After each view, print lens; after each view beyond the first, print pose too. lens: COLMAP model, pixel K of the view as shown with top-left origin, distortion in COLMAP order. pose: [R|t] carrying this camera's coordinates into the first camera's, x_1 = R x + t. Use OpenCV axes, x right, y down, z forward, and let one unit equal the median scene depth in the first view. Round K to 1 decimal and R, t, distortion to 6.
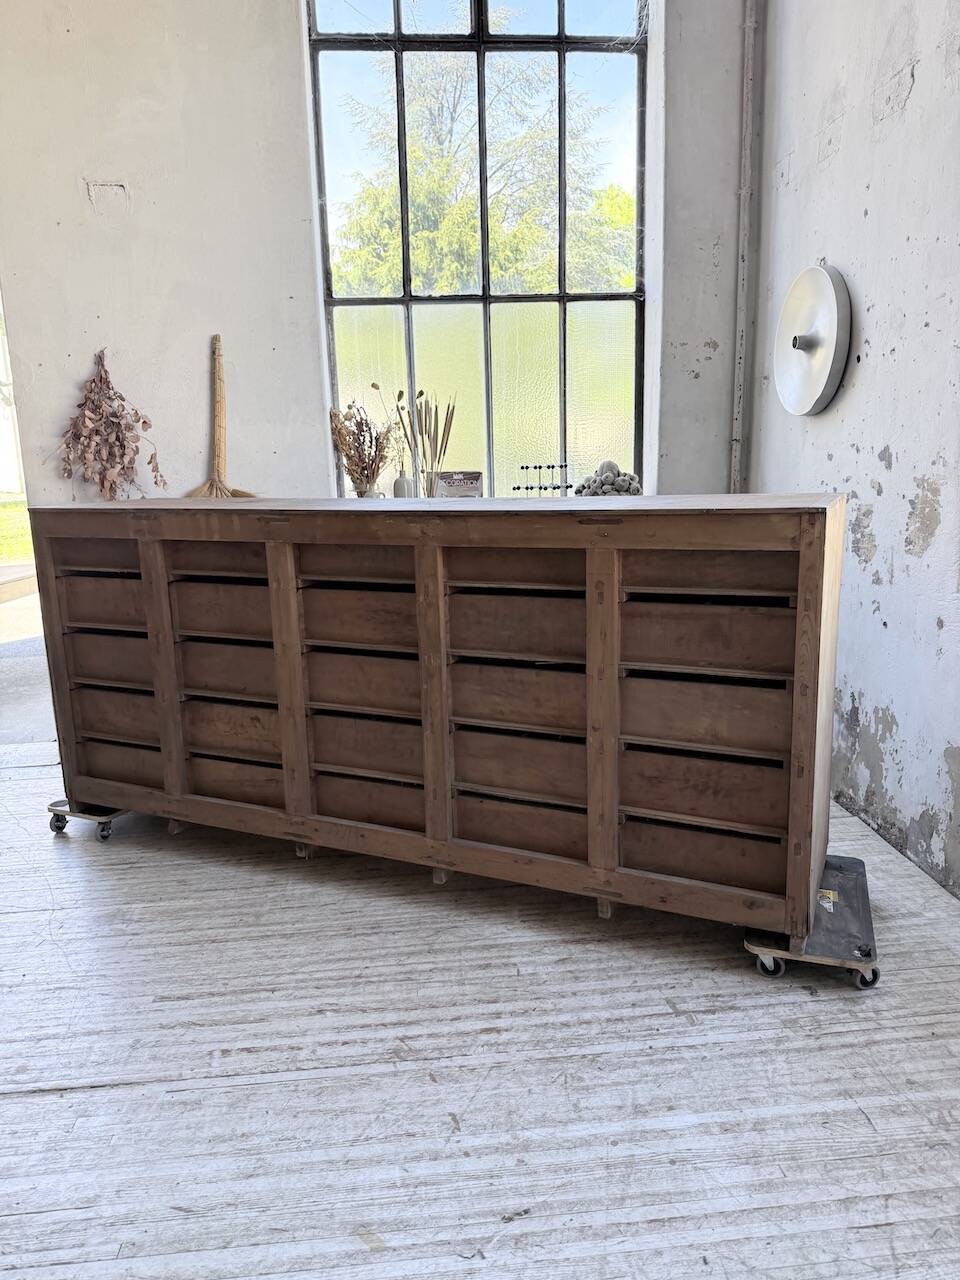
lens RADIAL K [[905.7, 0, 480.0], [0, 905.7, 640.0], [0, 0, 1]] dist [-0.001729, -0.010059]
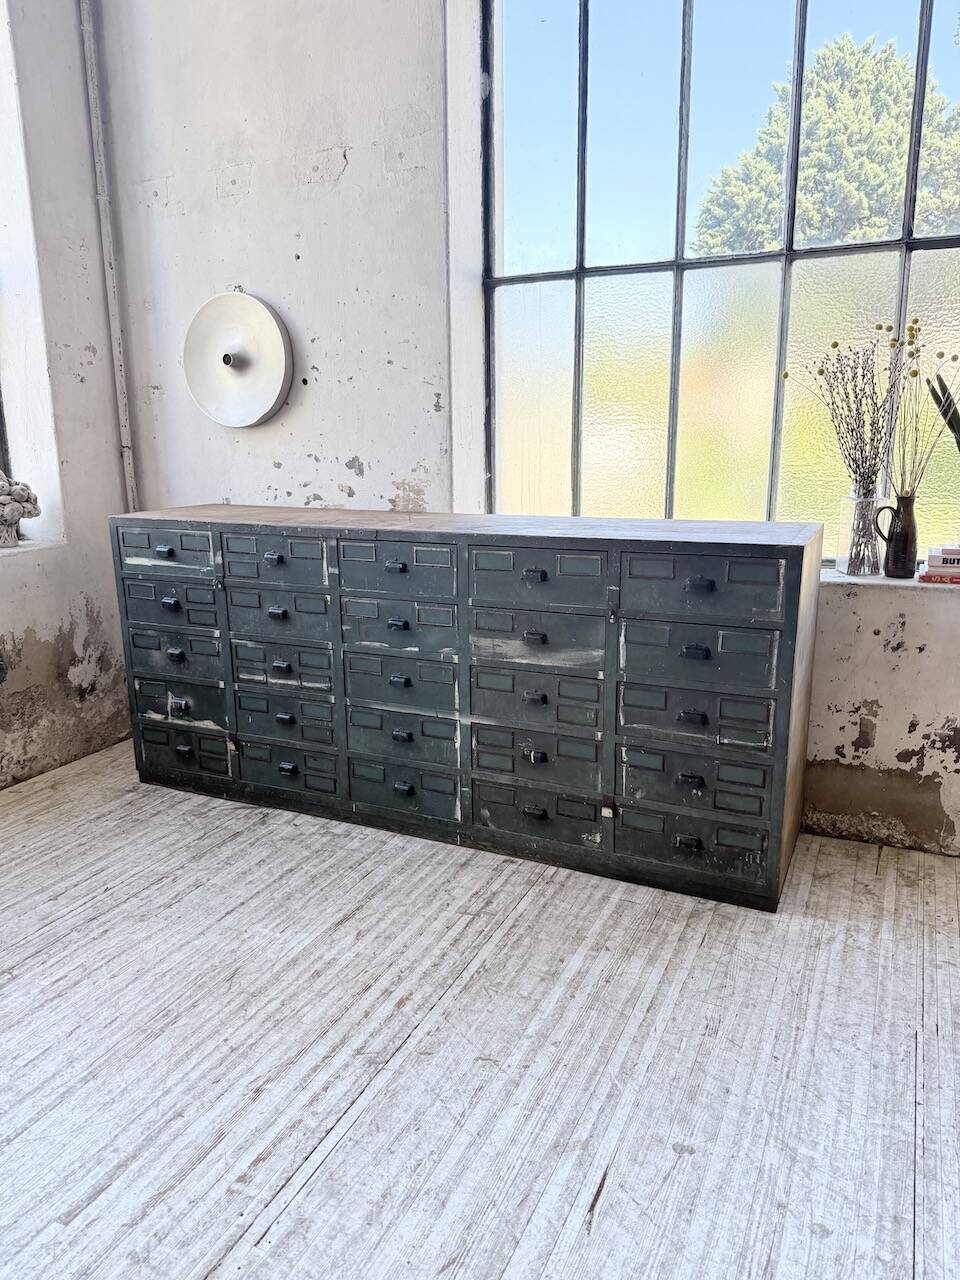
lens RADIAL K [[900.9, 0, 470.7], [0, 900.9, 645.9], [0, 0, 1]] dist [0.101739, -0.175714]
pose [[0.509293, -0.172690, 0.843089, -0.721451], [0.174444, 0.980038, 0.095363, -0.064237], [-0.842727, 0.098504, 0.529252, 0.295252]]
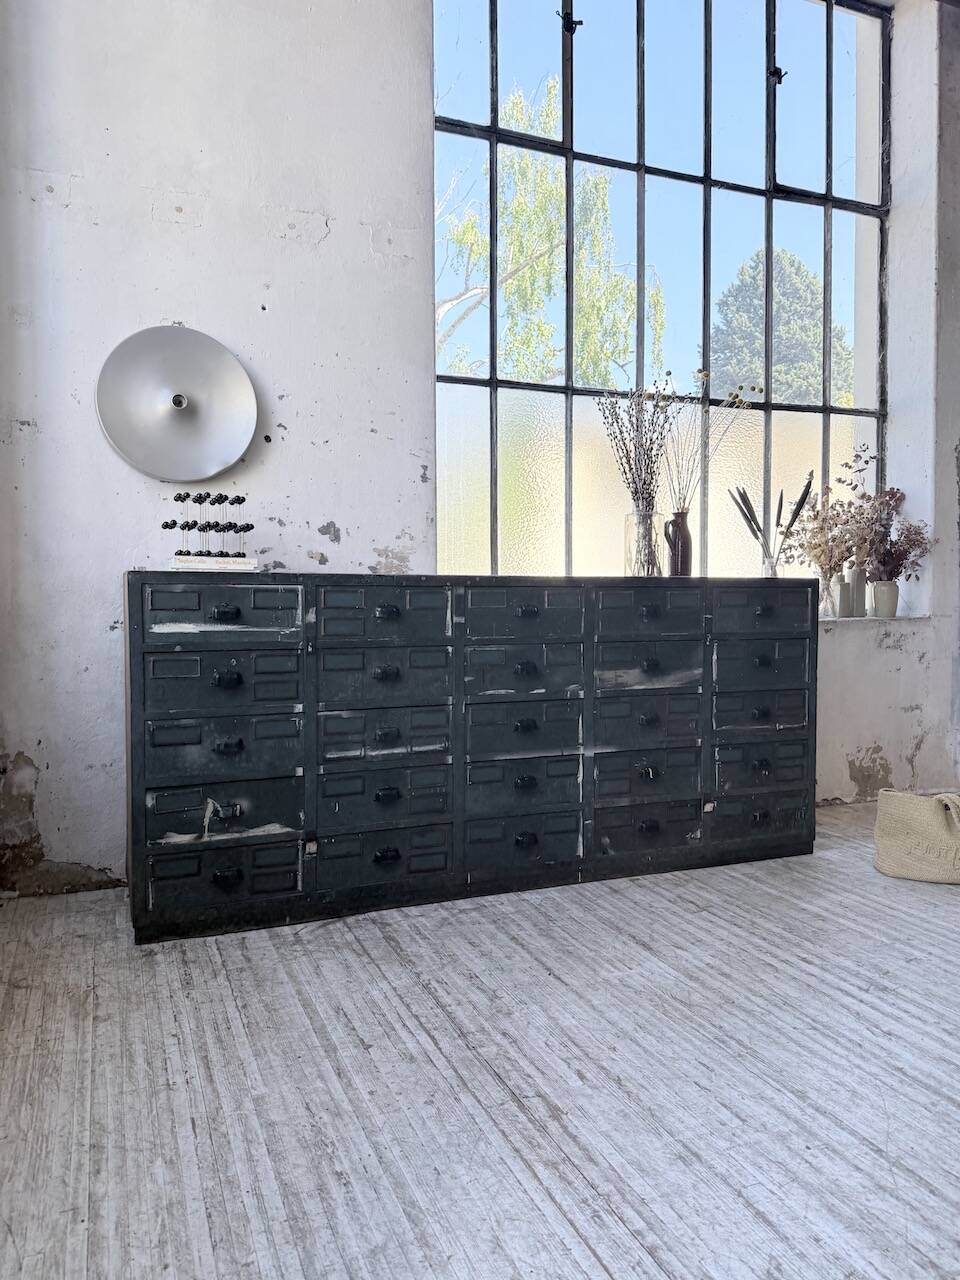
lens RADIAL K [[899.9, 0, 478.7], [0, 899.9, 637.6], [0, 0, 1]] dist [0.124142, -0.218196]
pose [[-0.298516, -0.006247, 0.954384, -0.918620], [0.210347, 0.974959, 0.072175, -0.144313], [-0.930936, 0.222297, -0.289727, 1.521081]]
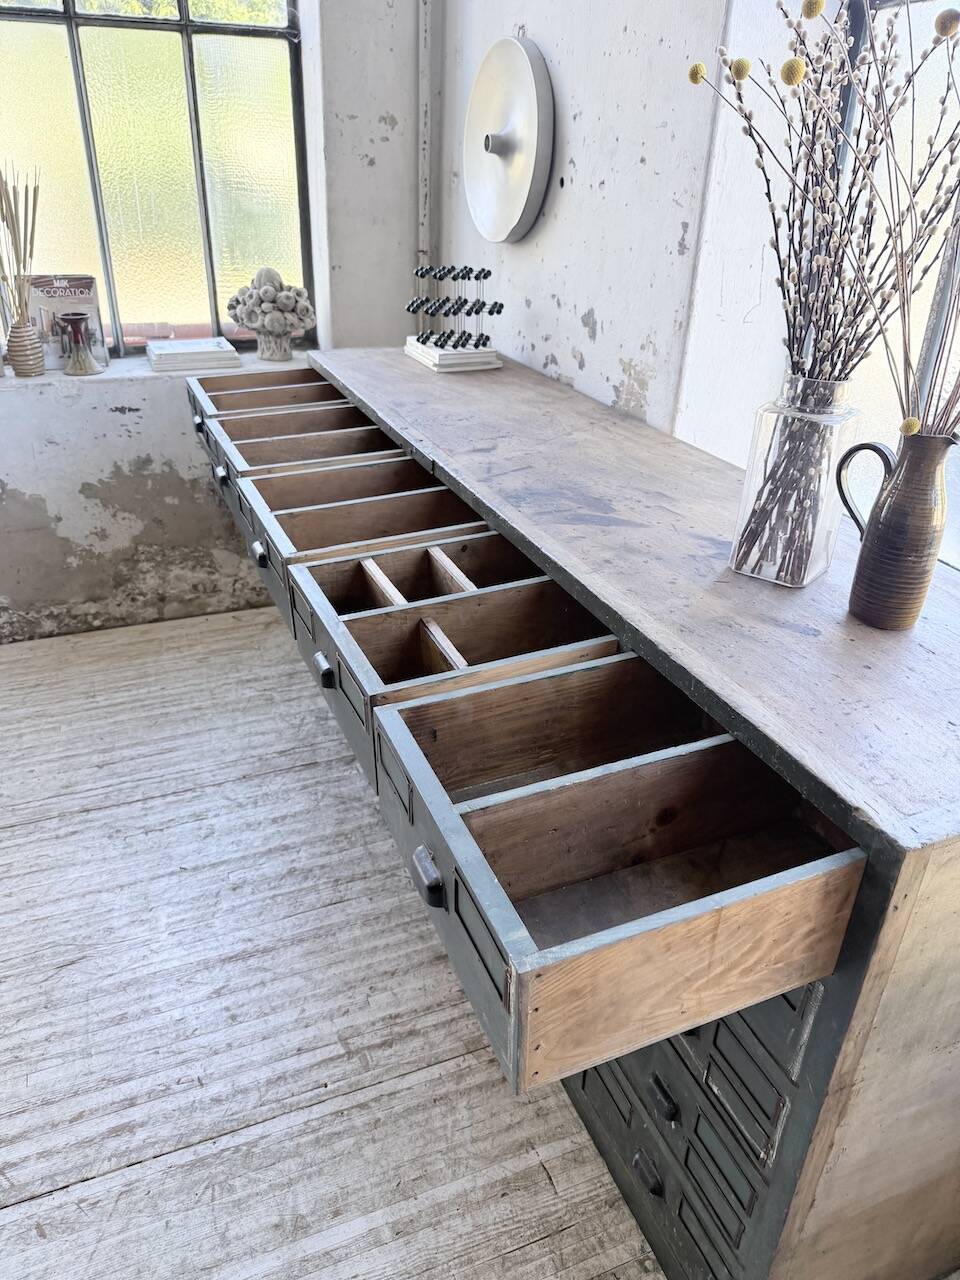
lens RADIAL K [[909.3, 0, 485.3], [0, 909.3, 643.3], [0, 0, 1]] dist [0.005694, -0.019900]
pose [[0.951629, -0.090549, 0.293605, 0.113597], [0.004370, 0.959479, 0.281745, -0.199806], [-0.307220, -0.266833, 0.913464, 0.250030]]
